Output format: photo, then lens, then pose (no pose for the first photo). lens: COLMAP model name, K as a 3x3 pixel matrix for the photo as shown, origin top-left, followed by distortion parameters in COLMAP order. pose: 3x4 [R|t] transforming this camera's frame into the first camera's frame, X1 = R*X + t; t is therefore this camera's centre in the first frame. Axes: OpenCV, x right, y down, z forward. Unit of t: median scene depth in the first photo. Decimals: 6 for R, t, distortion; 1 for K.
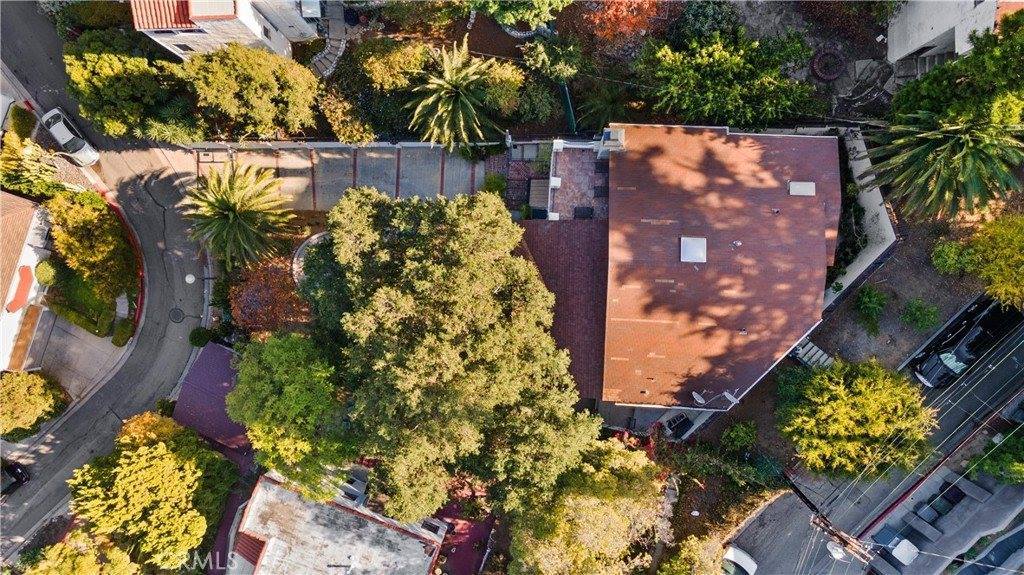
lens RADIAL K [[782.3, 0, 474.0], [0, 782.3, 273.9], [0, 0, 1]] dist [0.005656, 0.000979]
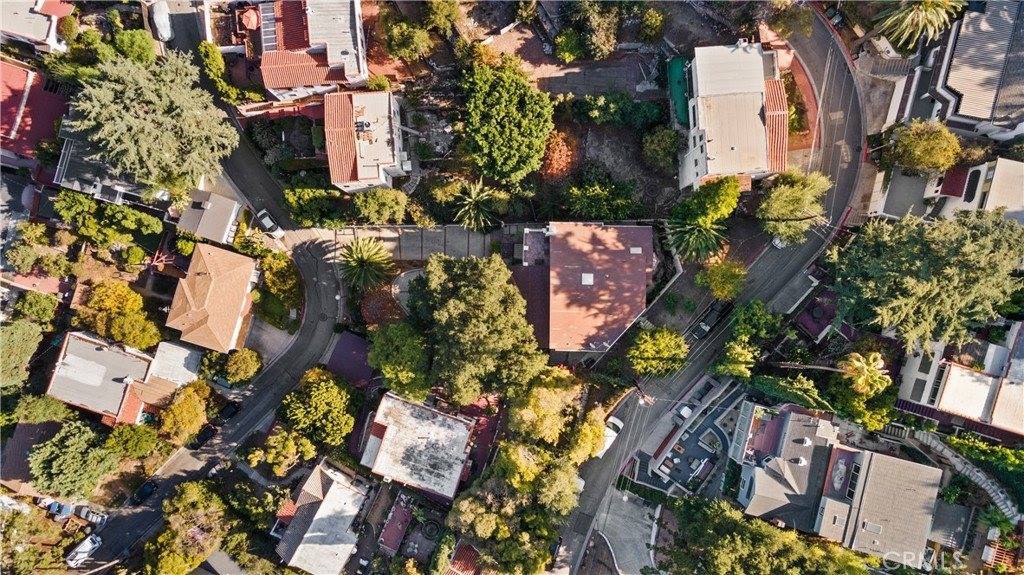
lens RADIAL K [[725.5, 0, 509.8], [0, 725.5, 288.7], [0, 0, 1]] dist [0.043029, -0.000054]
pose [[0.997220, -0.024327, 0.070432, -0.086241], [0.023756, 0.999678, 0.008925, -0.025739], [-0.070626, -0.007227, 0.997477, -1.026254]]
